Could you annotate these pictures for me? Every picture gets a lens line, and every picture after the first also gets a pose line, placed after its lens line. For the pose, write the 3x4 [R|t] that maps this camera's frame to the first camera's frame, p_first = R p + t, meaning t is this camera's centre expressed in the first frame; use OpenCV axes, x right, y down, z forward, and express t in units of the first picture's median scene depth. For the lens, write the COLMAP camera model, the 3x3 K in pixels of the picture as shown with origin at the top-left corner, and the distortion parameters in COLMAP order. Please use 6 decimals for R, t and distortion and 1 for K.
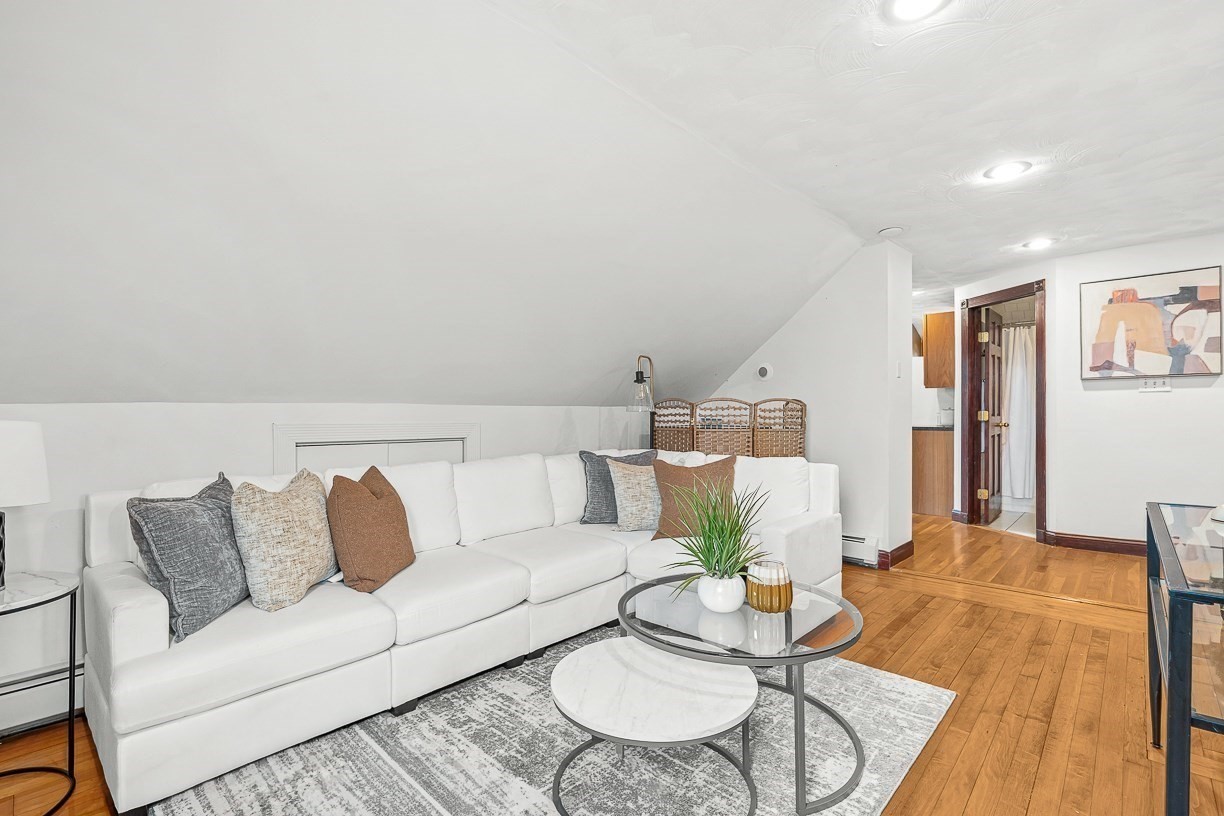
lens RADIAL K [[560.3, 0, 611.4], [0, 560.3, 416.0], [0, 0, 1]] dist [-0.000701, -0.000020]
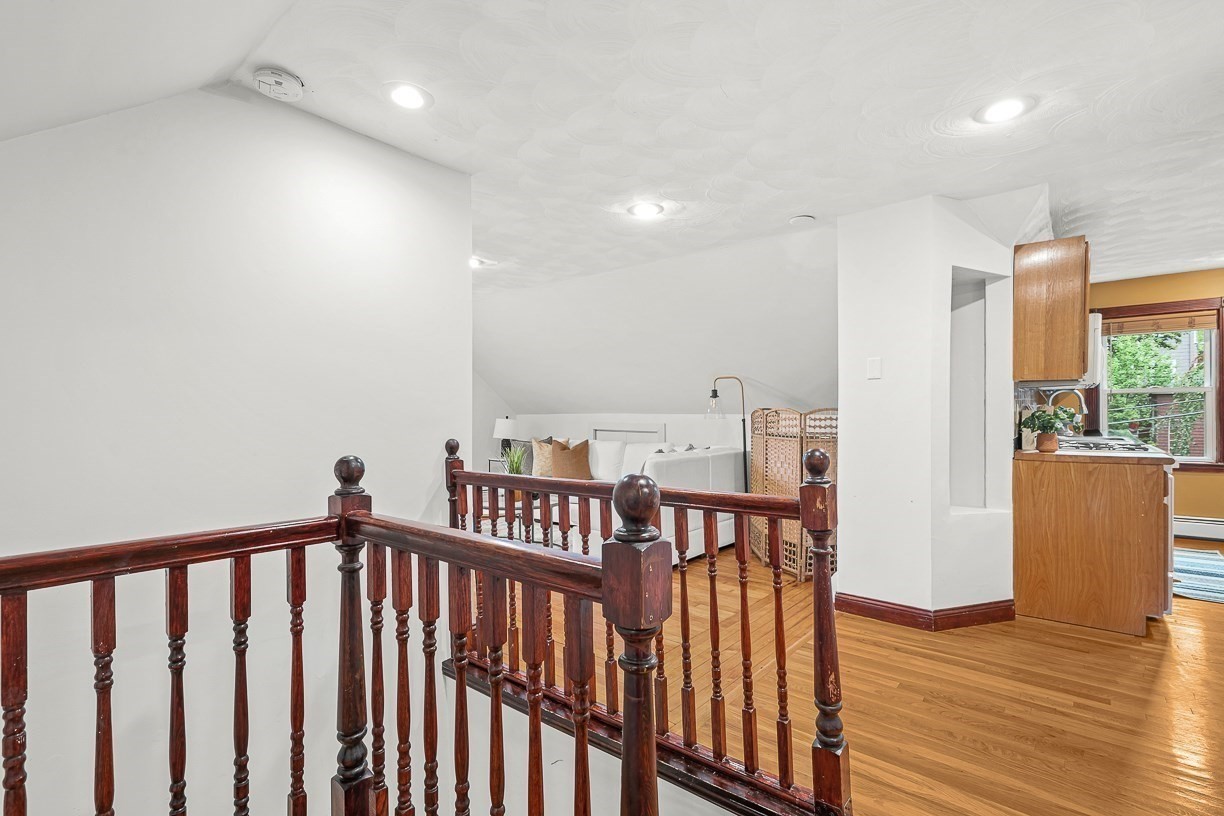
lens RADIAL K [[560.3, 0, 611.4], [0, 560.3, 416.0], [0, 0, 1]] dist [-0.000701, -0.000020]
pose [[0.062551, 0.010503, -0.997987, 1.722855], [-0.007038, 0.999924, 0.010082, -0.032483], [0.998017, 0.006393, 0.062620, 0.805751]]
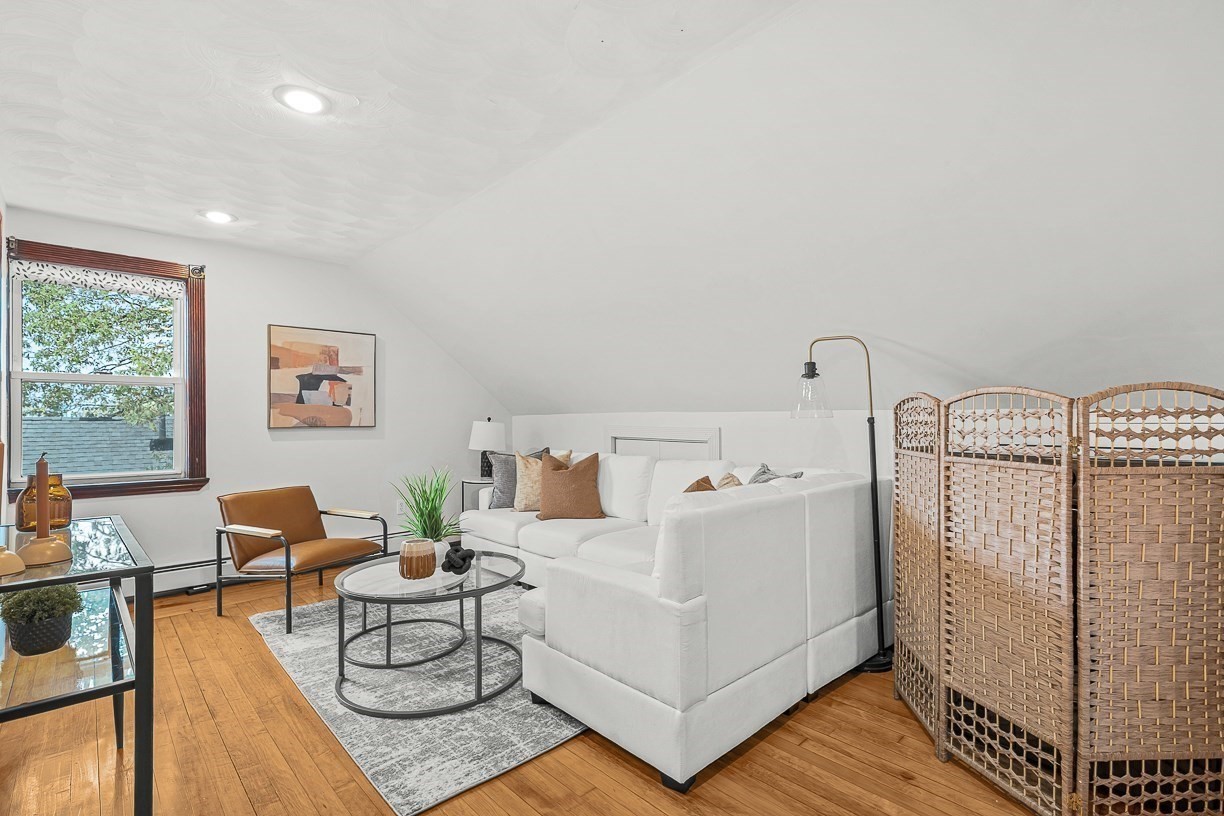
lens RADIAL K [[555.8, 0, 605.9], [0, 555.8, 418.3], [0, 0, 1]] dist [-0.001598, 0.000003]
pose [[-0.072186, 0.004742, -0.997380, 0.953472], [-0.001948, 0.999986, 0.004896, -0.012710], [0.997389, 0.002297, -0.072176, 0.963216]]
